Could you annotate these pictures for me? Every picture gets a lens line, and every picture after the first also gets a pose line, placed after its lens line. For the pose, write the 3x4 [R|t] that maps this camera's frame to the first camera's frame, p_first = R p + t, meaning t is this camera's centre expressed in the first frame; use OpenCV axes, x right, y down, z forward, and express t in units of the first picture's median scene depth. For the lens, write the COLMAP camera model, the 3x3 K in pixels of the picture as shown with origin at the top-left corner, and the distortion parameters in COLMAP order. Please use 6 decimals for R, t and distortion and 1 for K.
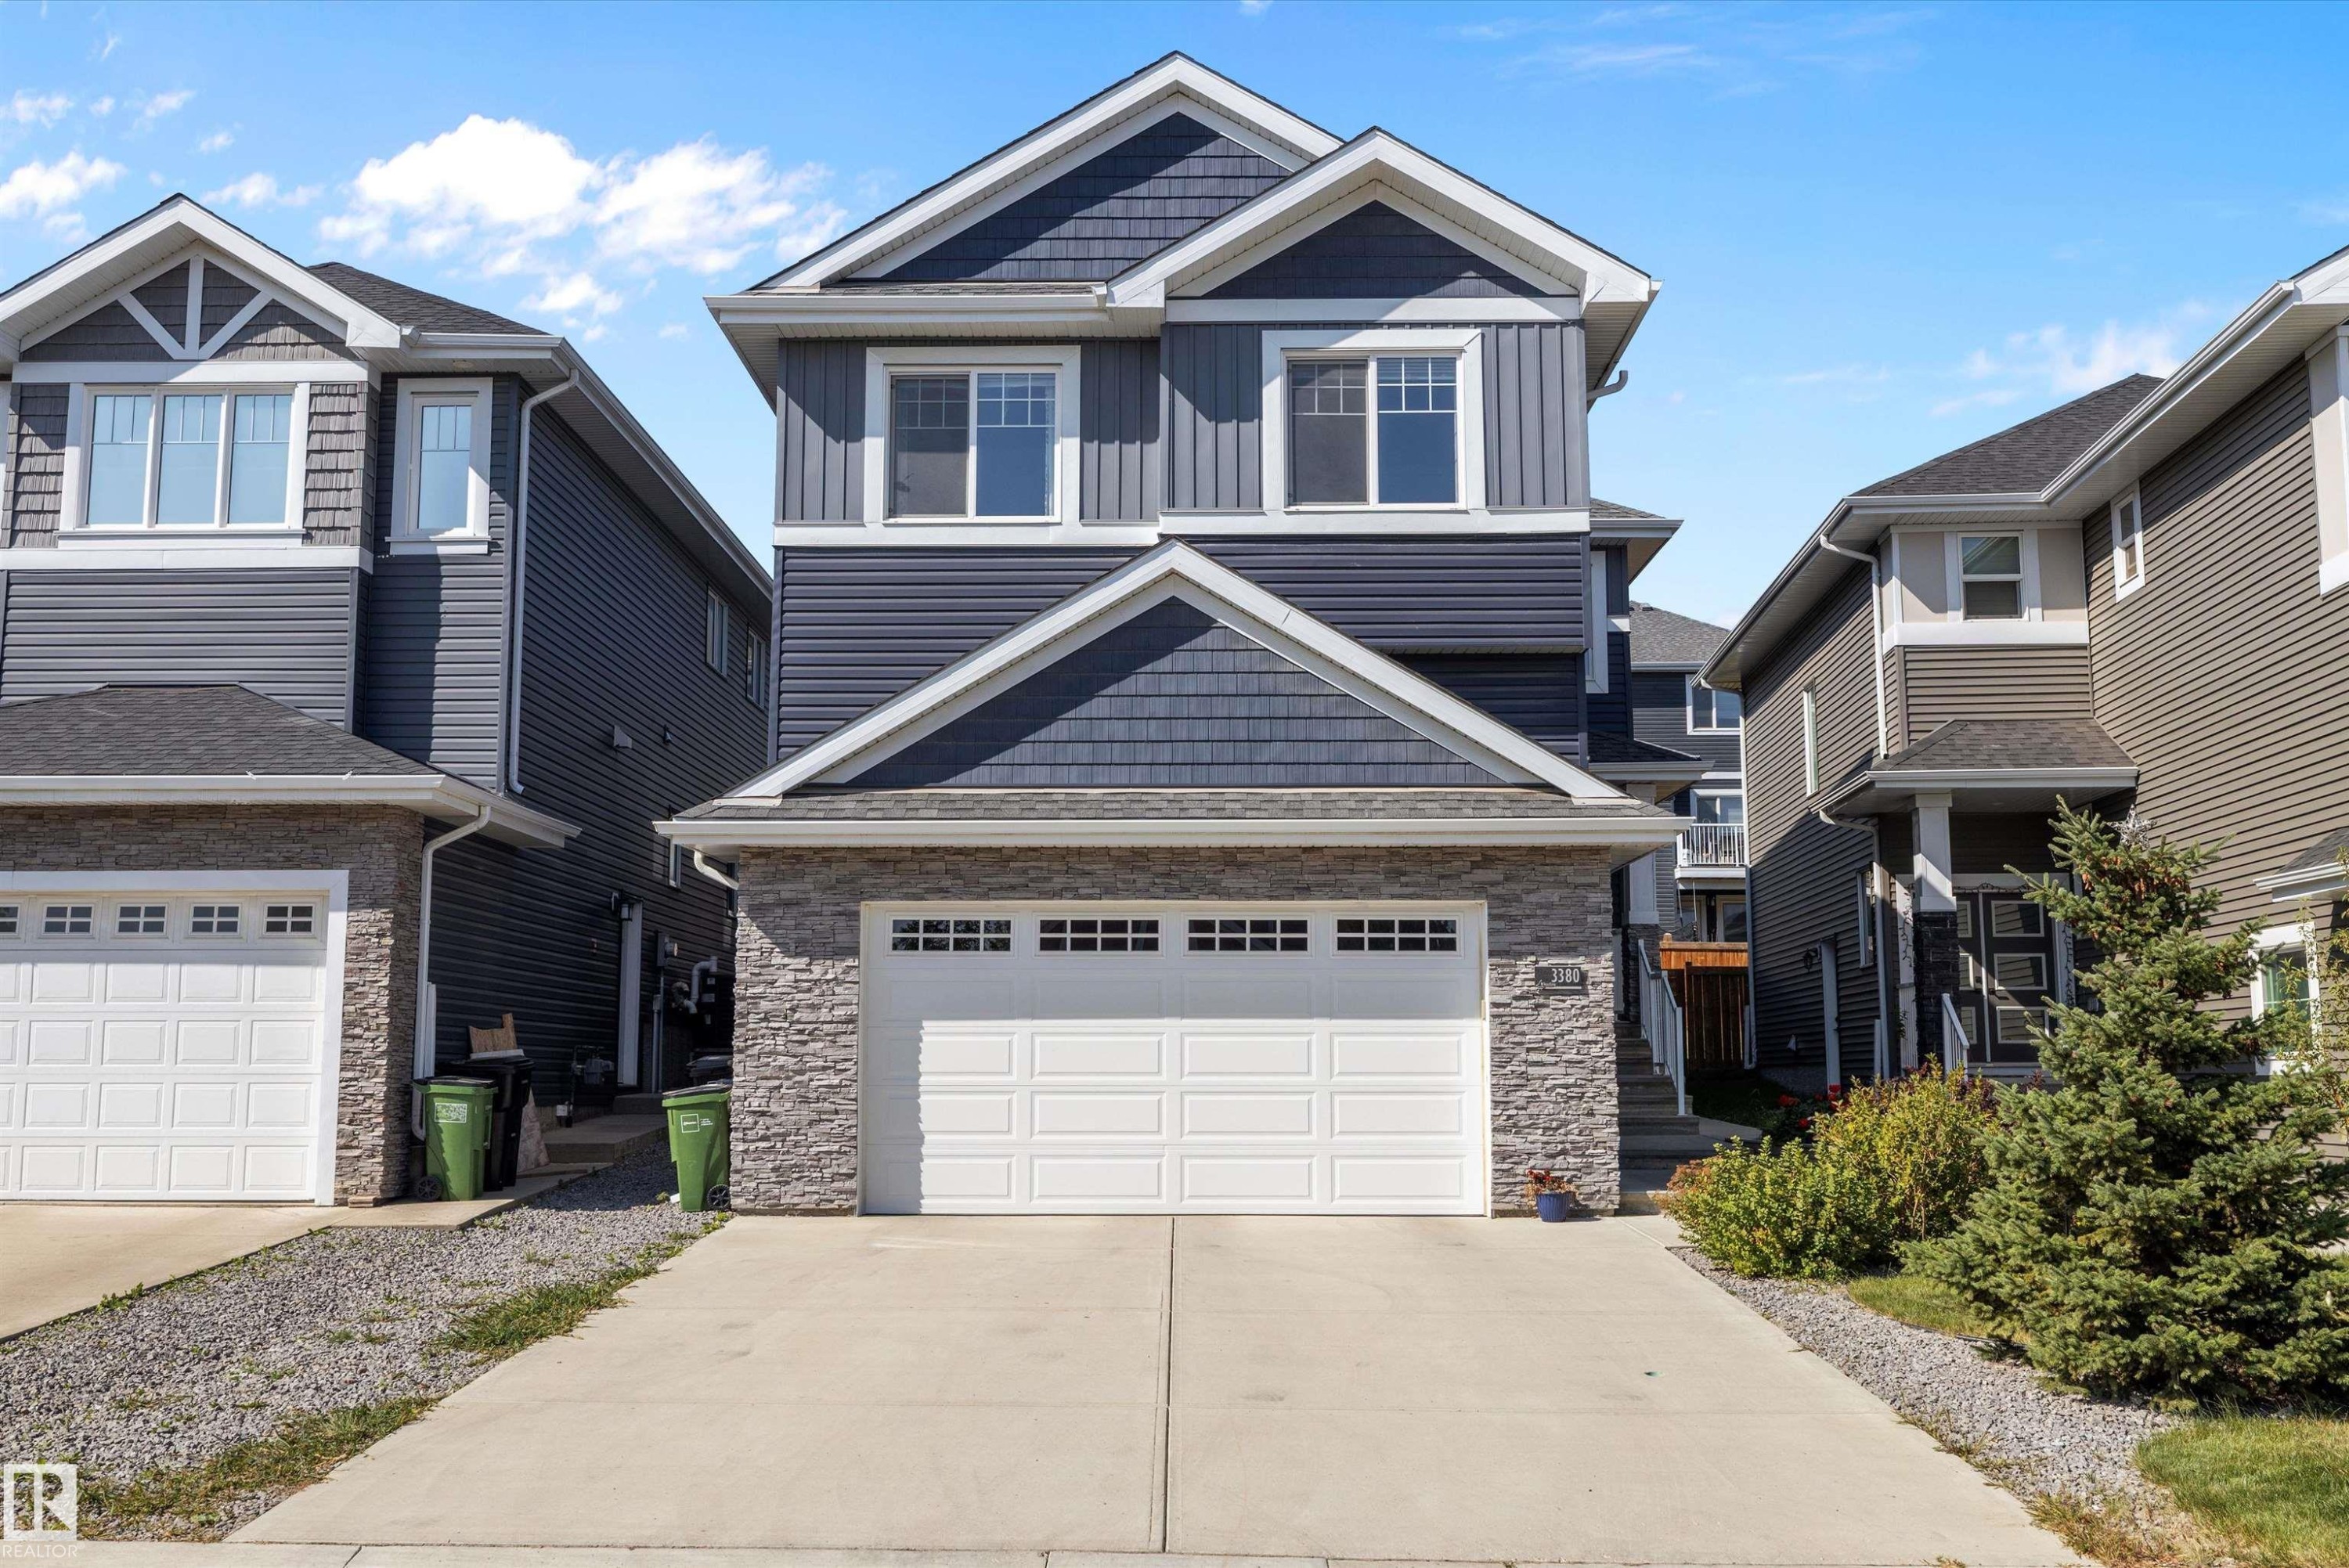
lens RADIAL K [[2249.1, 0, 1174.5], [0, 2249.1, 784.0], [0, 0, 1]] dist [0.001409, 0.003864]
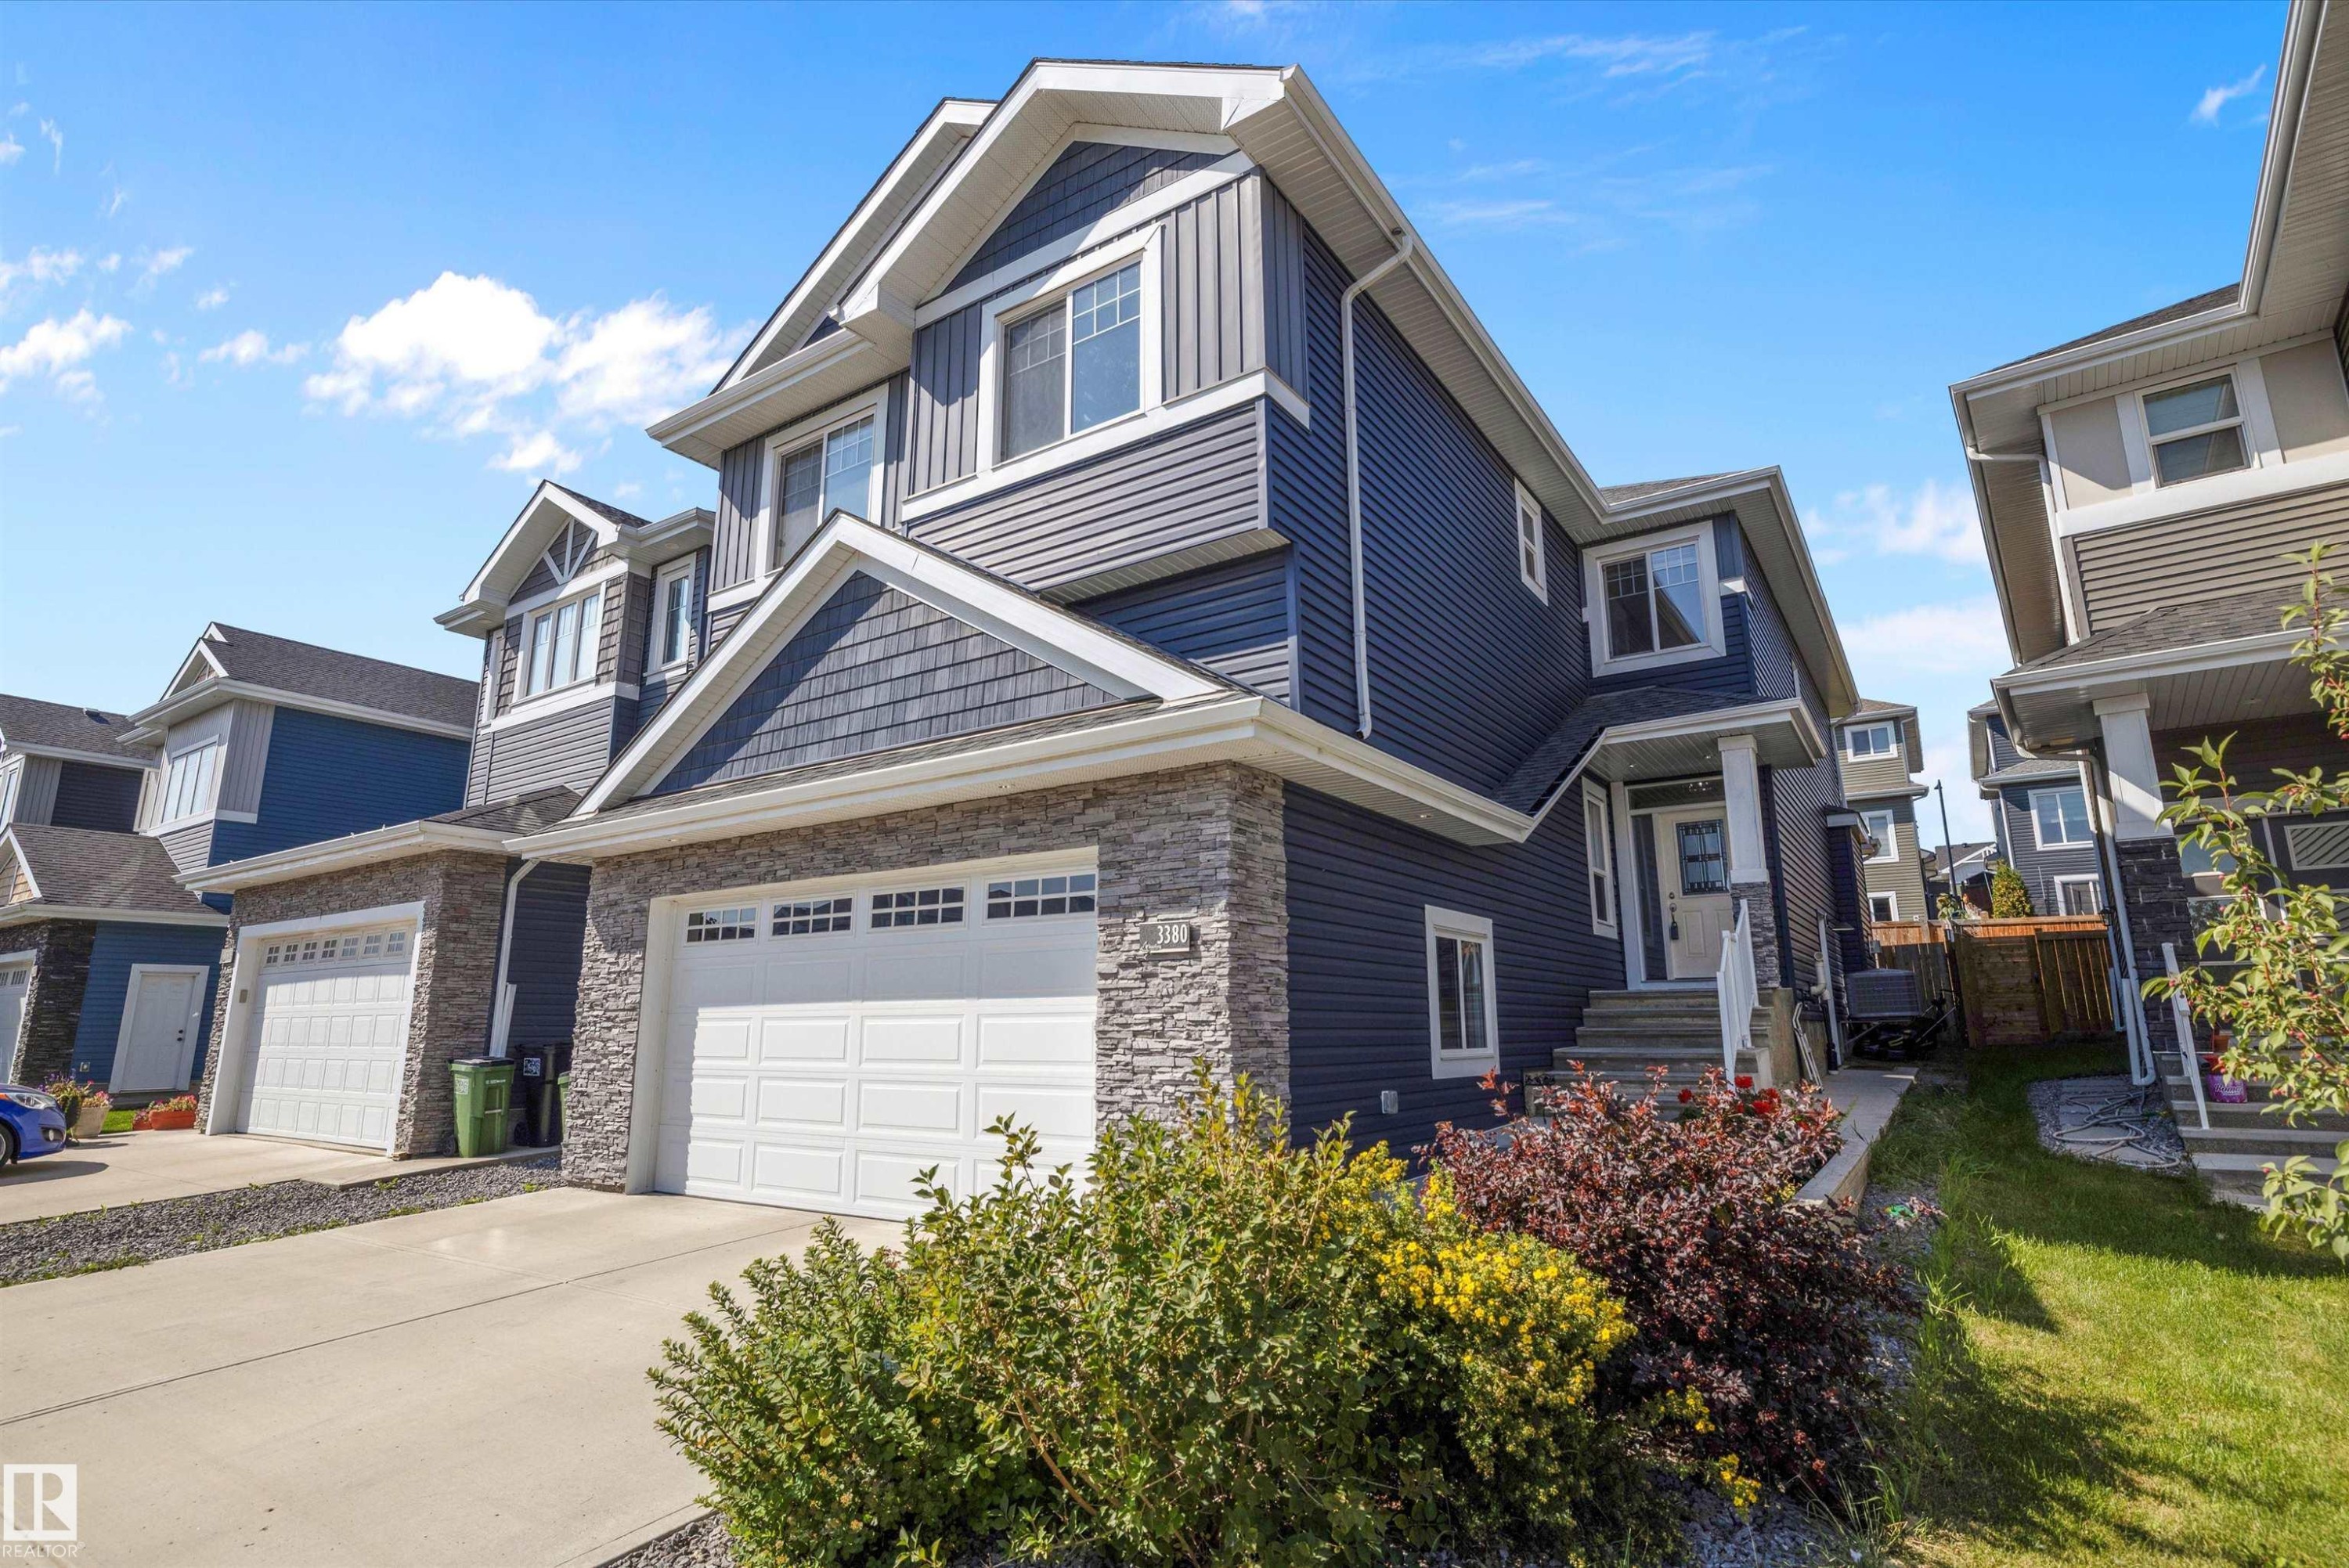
lens RADIAL K [[1153.1, 0, 1174.5], [0, 1153.1, 784.0], [0, 0, 1]] dist [0.000595, -0.000385]
pose [[0.836464, -0.119254, -0.534889, 0.384058], [0.076272, 0.991870, -0.101864, 0.073769], [0.542688, 0.044408, 0.838759, 0.663773]]
